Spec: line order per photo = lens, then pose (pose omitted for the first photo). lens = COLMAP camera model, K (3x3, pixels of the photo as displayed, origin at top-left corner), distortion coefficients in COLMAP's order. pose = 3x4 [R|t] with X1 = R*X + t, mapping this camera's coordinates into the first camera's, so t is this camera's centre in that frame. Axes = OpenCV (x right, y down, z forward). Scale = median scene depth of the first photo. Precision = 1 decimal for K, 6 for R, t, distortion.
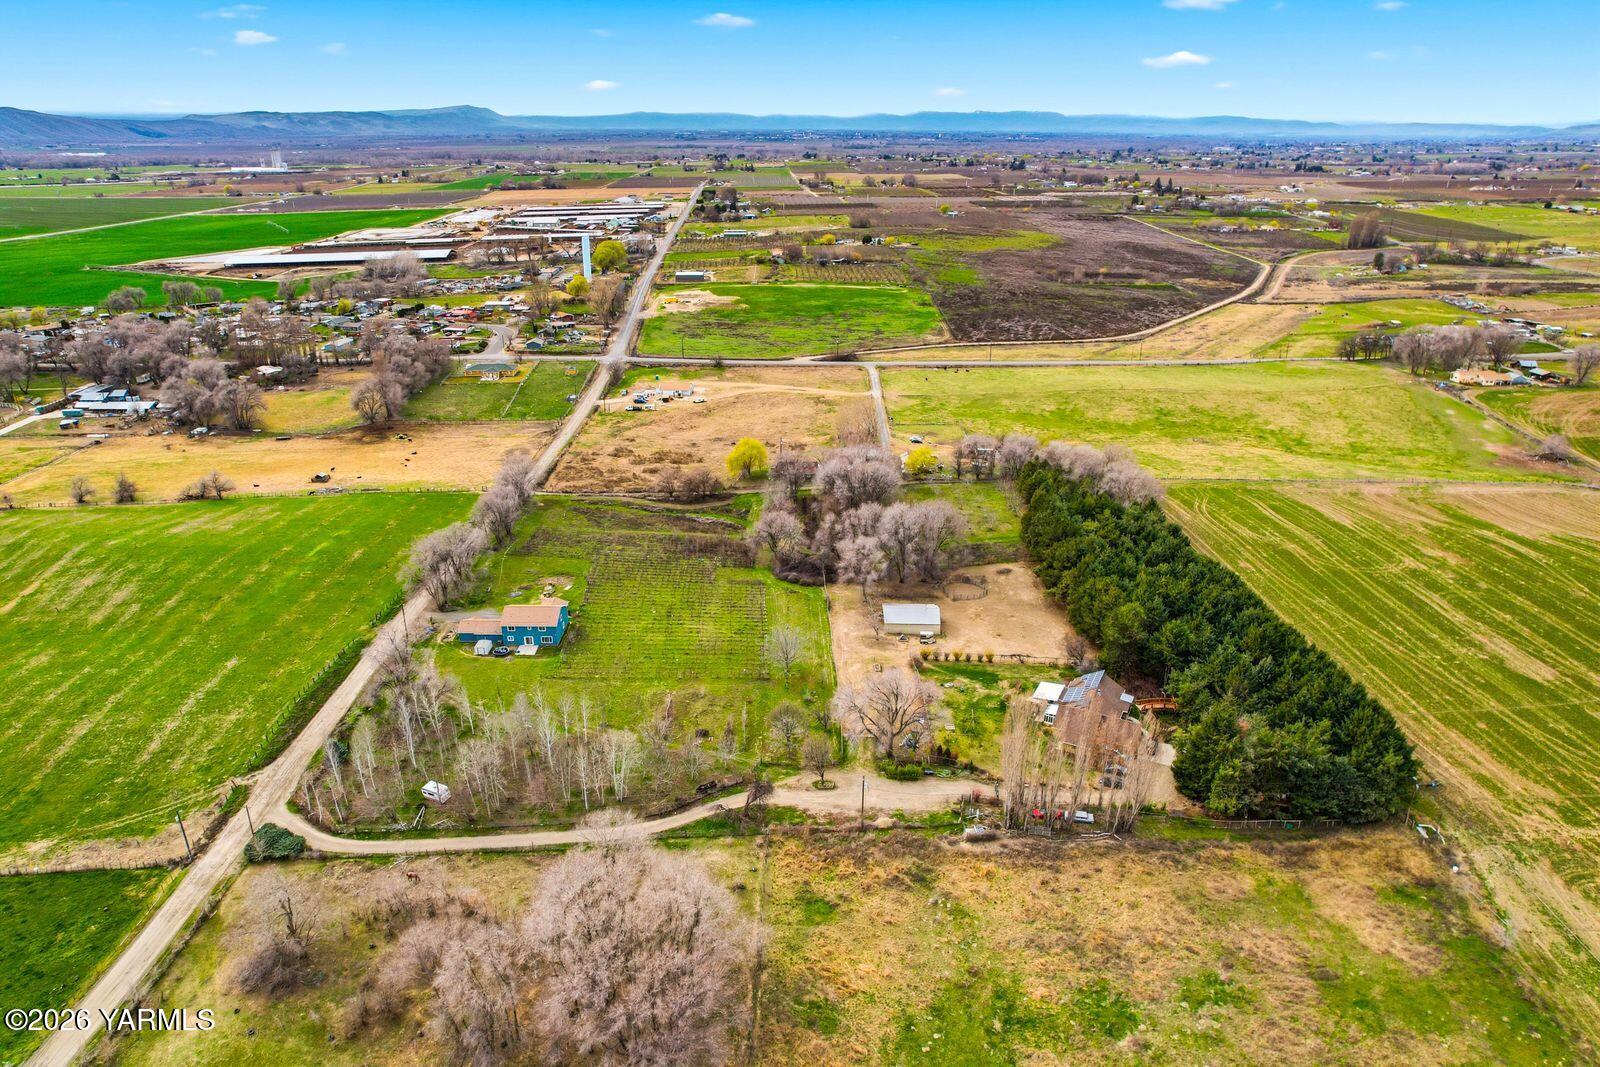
lens RADIAL K [[1016.9, 0, 799.2], [0, 1016.9, 538.3], [0, 0, 1]] dist [-0.055140, 0.043991]
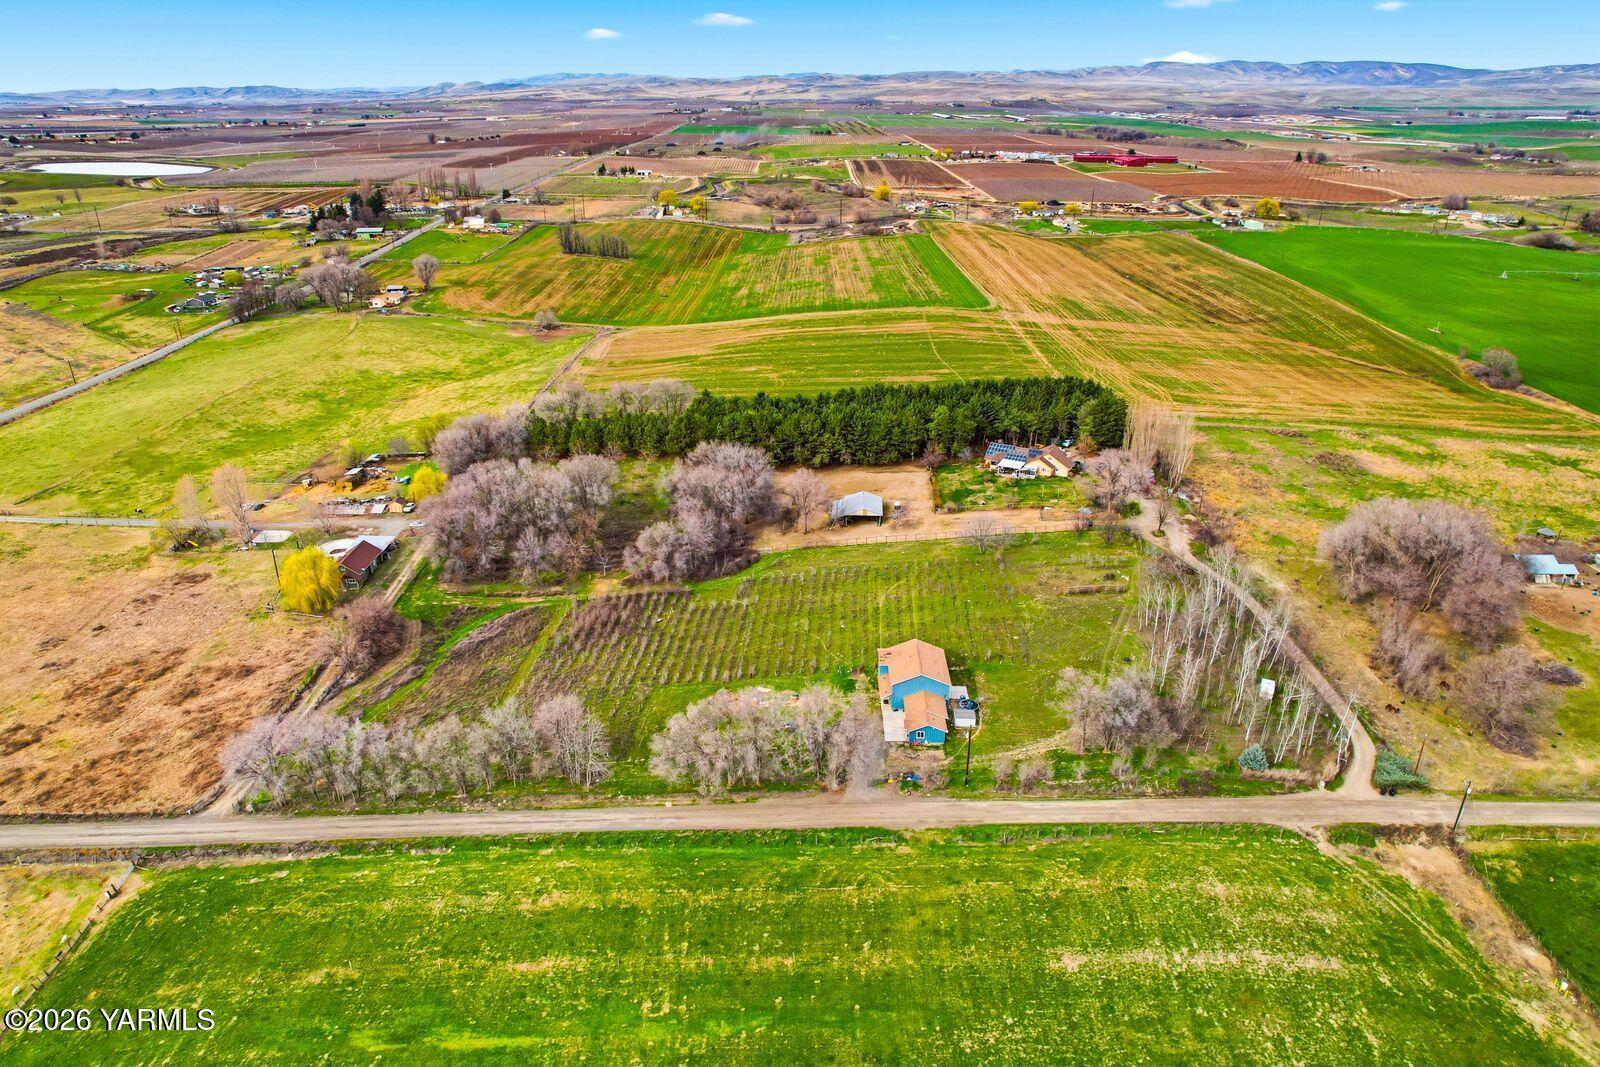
lens RADIAL K [[1016.9, 0, 806.3], [0, 1016.9, 534.9], [0, 0, 1]] dist [-0.055140, 0.043991]
pose [[0.021313, -0.393923, 0.918896, -1.159342], [0.375046, 0.855135, 0.357890, -0.401628], [-0.926761, 0.337001, 0.165965, 1.112794]]
